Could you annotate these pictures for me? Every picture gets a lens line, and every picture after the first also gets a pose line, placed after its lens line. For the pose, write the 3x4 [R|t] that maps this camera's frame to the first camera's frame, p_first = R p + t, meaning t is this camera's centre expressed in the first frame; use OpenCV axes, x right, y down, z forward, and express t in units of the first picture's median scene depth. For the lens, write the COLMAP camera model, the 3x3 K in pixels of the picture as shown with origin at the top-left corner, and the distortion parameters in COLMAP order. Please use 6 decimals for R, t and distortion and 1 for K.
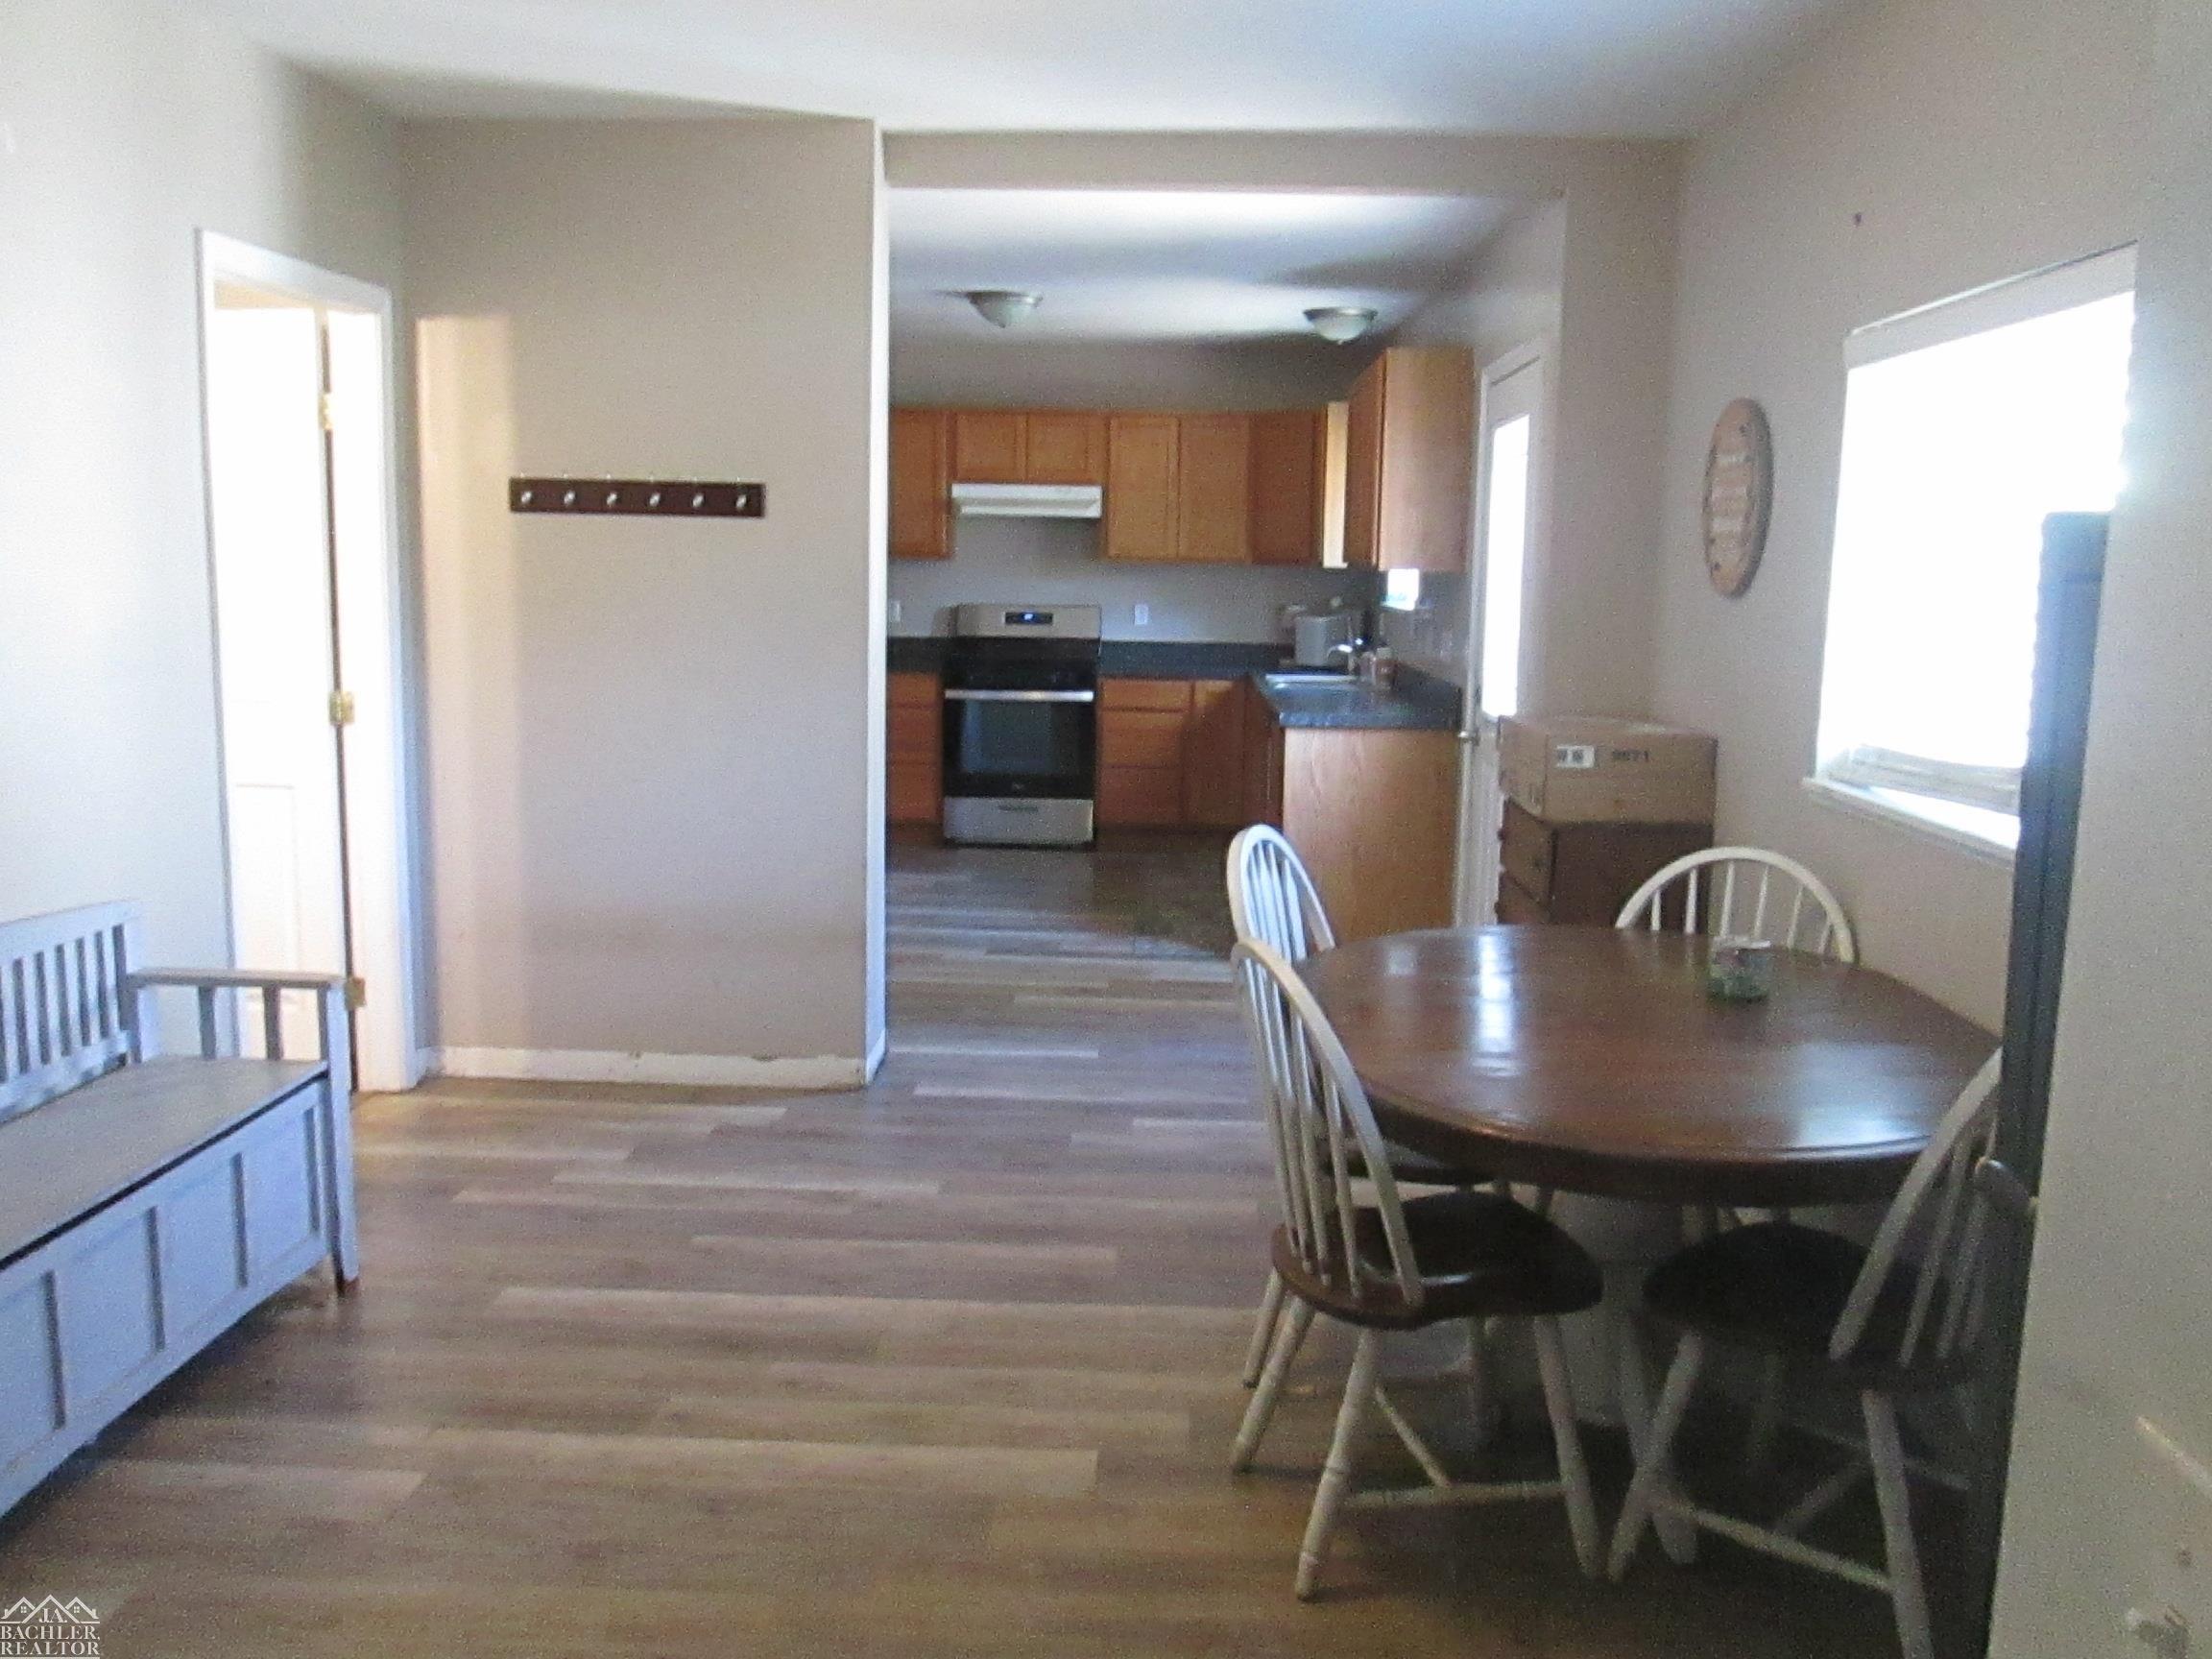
lens RADIAL K [[1881.9, 0, 1106.0], [0, 1881.9, 829.5], [0, 0, 1]] dist [-0.011280, -0.003607]
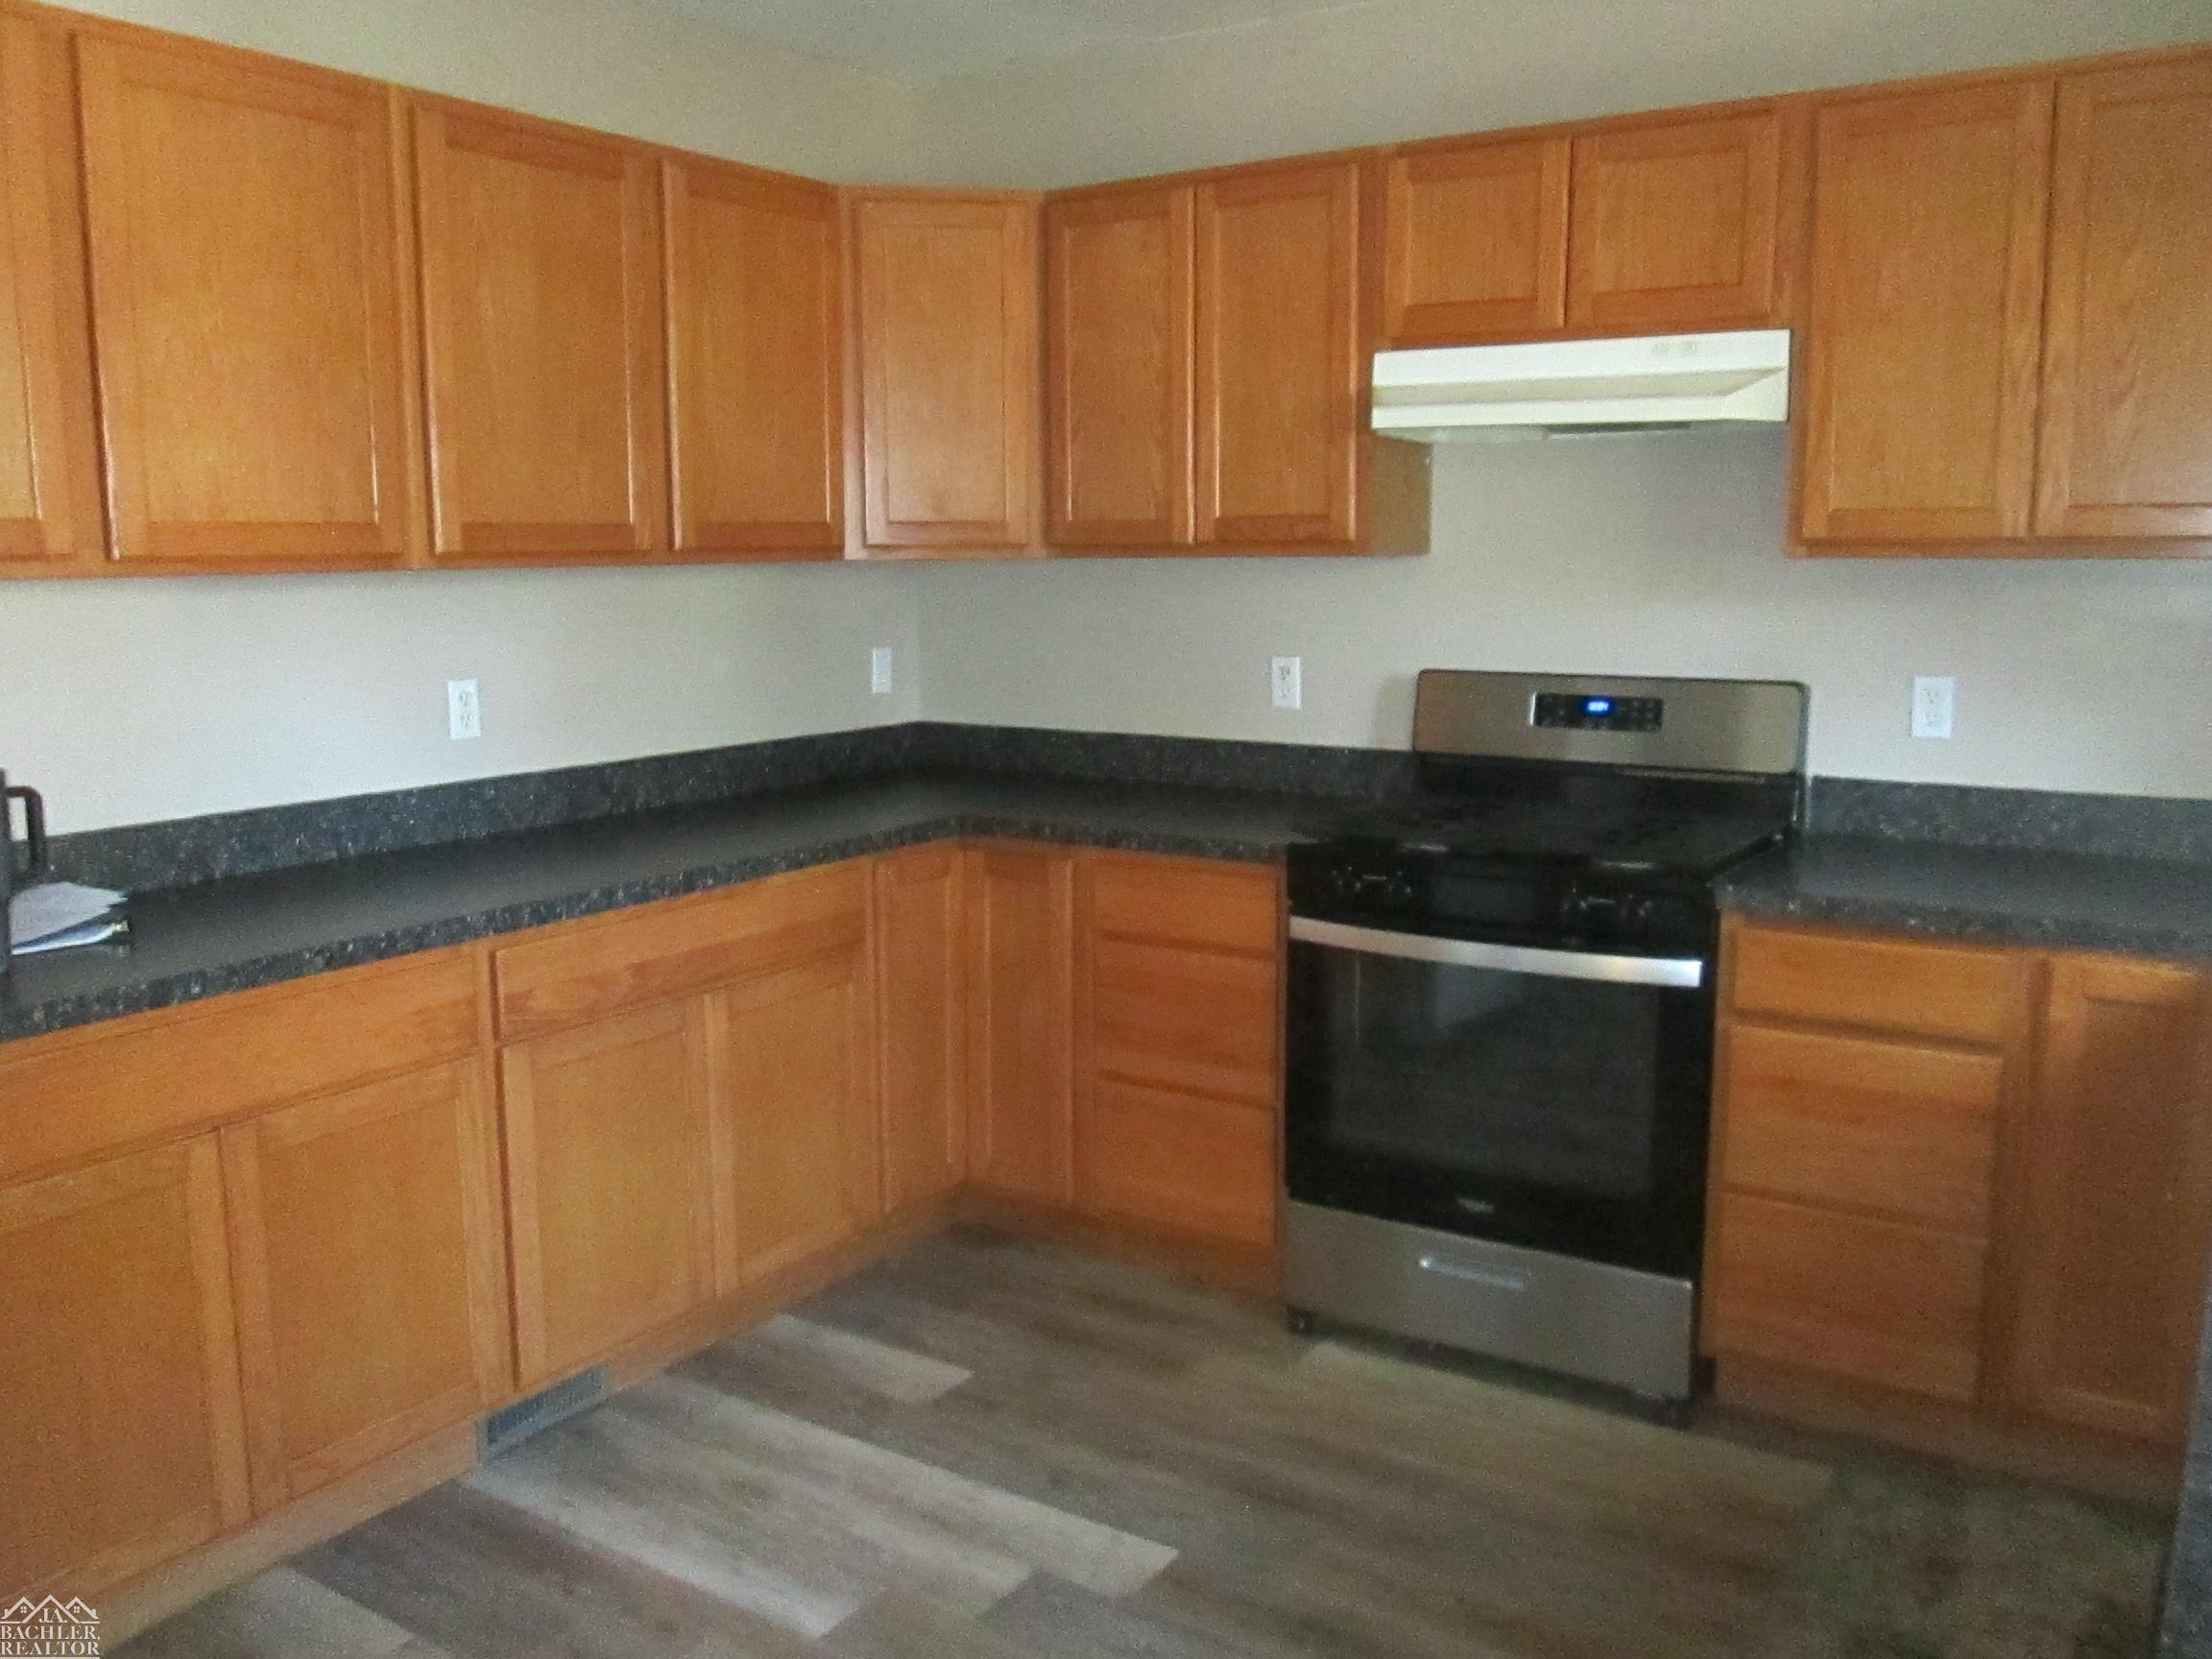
lens RADIAL K [[1881.9, 0, 1106.0], [0, 1881.9, 829.5], [0, 0, 1]] dist [-0.011280, -0.003607]
pose [[0.860123, 0.056395, -0.506960, 0.066877], [-0.052219, 0.998383, 0.022466, -0.095530], [0.507407, 0.007149, 0.861677, 0.654915]]
